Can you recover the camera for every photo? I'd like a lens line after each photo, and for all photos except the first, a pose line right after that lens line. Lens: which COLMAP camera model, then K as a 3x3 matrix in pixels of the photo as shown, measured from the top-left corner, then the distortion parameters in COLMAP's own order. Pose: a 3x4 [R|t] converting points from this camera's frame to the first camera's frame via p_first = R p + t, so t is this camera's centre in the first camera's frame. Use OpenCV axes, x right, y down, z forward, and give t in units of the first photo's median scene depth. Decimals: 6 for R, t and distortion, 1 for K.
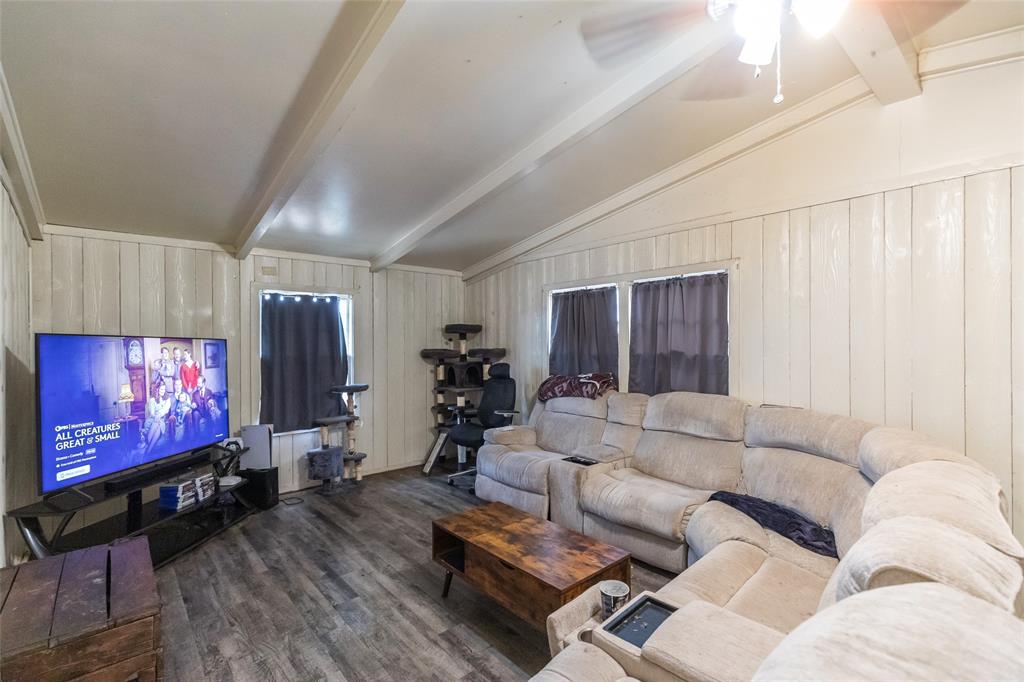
lens RADIAL K [[467.2, 0, 516.7], [0, 467.2, 342.8], [0, 0, 1]] dist [0.008567, -0.002568]
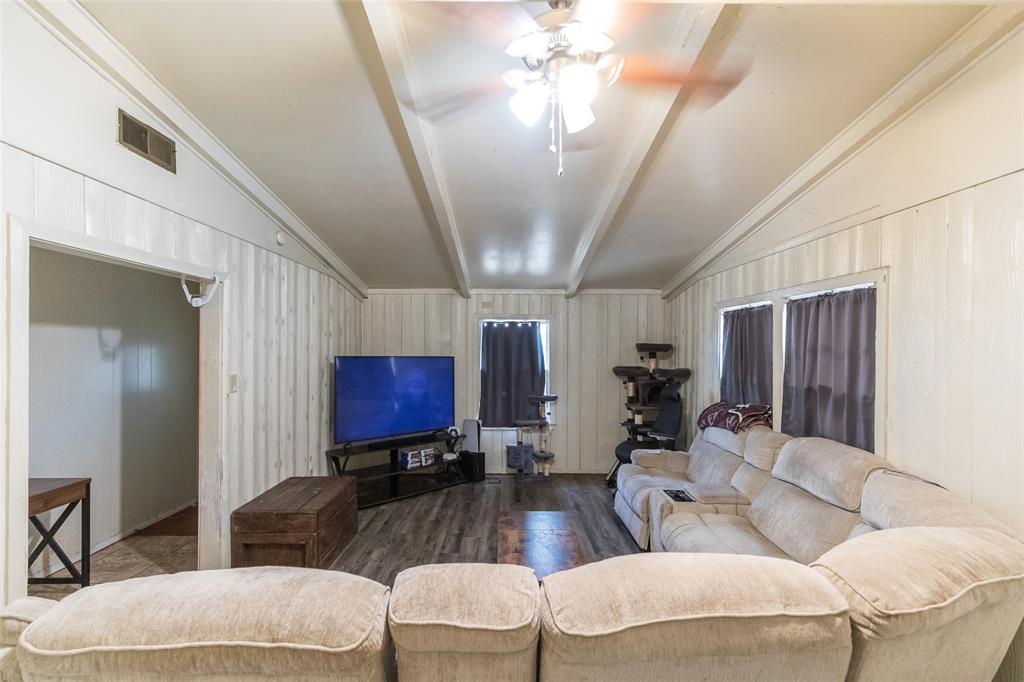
lens RADIAL K [[467.2, 0, 501.7], [0, 467.2, 349.2], [0, 0, 1]] dist [0.008567, -0.002568]
pose [[0.748158, 0.012587, -0.663401, 0.416143], [-0.009306, 0.999921, 0.008477, -0.042696], [0.663456, -0.000169, 0.748216, 0.038651]]
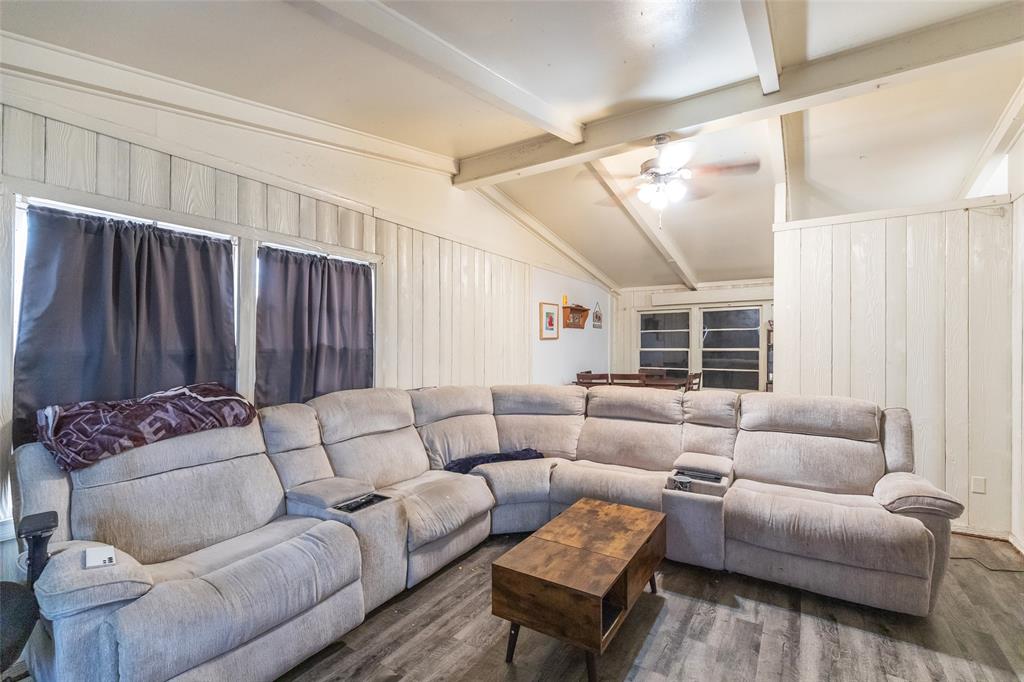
lens RADIAL K [[467.2, 0, 504.2], [0, 467.2, 341.7], [0, 0, 1]] dist [0.008567, -0.002568]
pose [[-0.282366, 0.013774, 0.959208, -0.495895], [-0.000435, 0.999895, -0.014486, 0.022303], [-0.959307, -0.004508, -0.282330, 0.841563]]
